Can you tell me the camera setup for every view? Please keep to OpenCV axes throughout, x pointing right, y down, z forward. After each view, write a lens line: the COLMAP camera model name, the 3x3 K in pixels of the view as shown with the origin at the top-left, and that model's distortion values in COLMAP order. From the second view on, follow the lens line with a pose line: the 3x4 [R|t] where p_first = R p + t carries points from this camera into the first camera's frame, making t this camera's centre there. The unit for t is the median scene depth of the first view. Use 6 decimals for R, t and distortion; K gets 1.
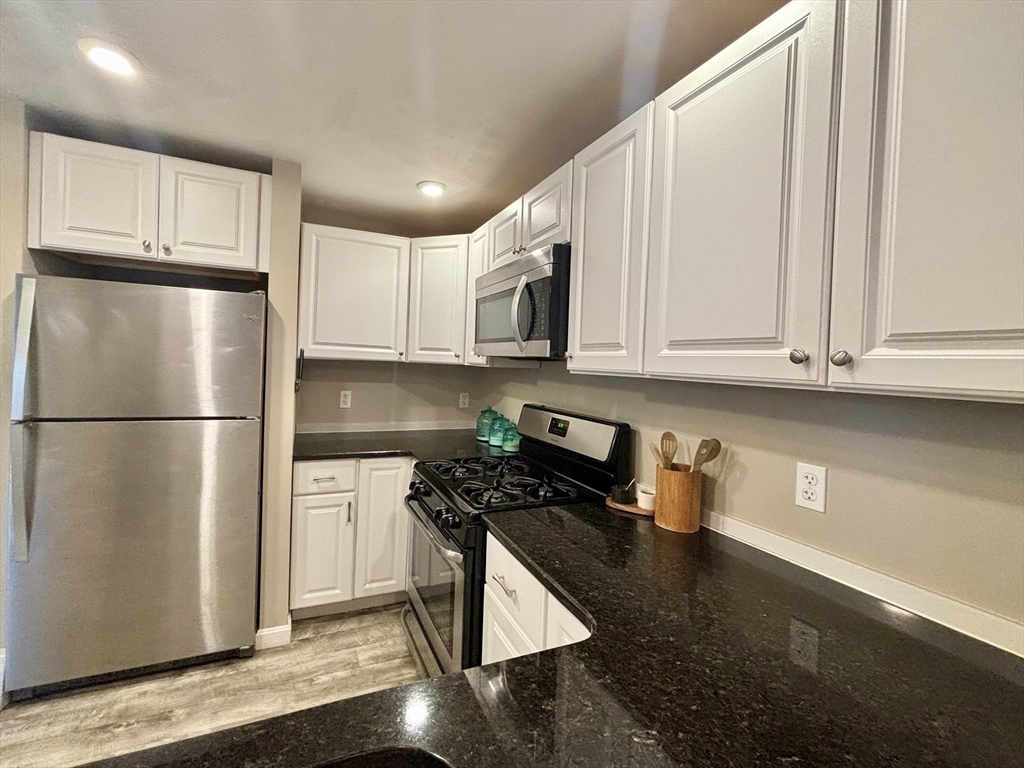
lens RADIAL K [[435.8, 0, 504.0], [0, 435.8, 379.2], [0, 0, 1]] dist [-0.001186, 0.001393]
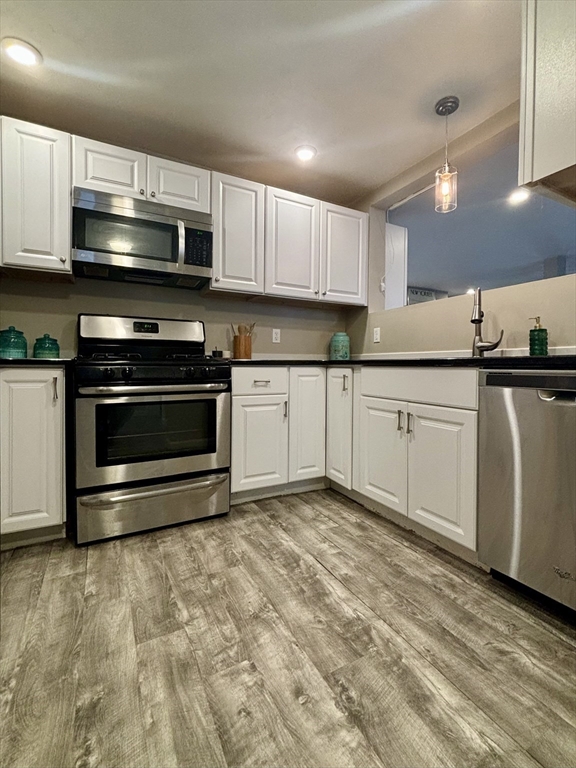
lens RADIAL K [[342.0, 0, 285.0], [0, 342.0, 379.9], [0, 0, 1]] dist [0.000486, 0.000508]
pose [[-0.042736, -0.089892, 0.995034, -1.162991], [0.025733, 0.995515, 0.091040, 0.212089], [-0.998755, 0.029496, -0.040231, 0.648088]]
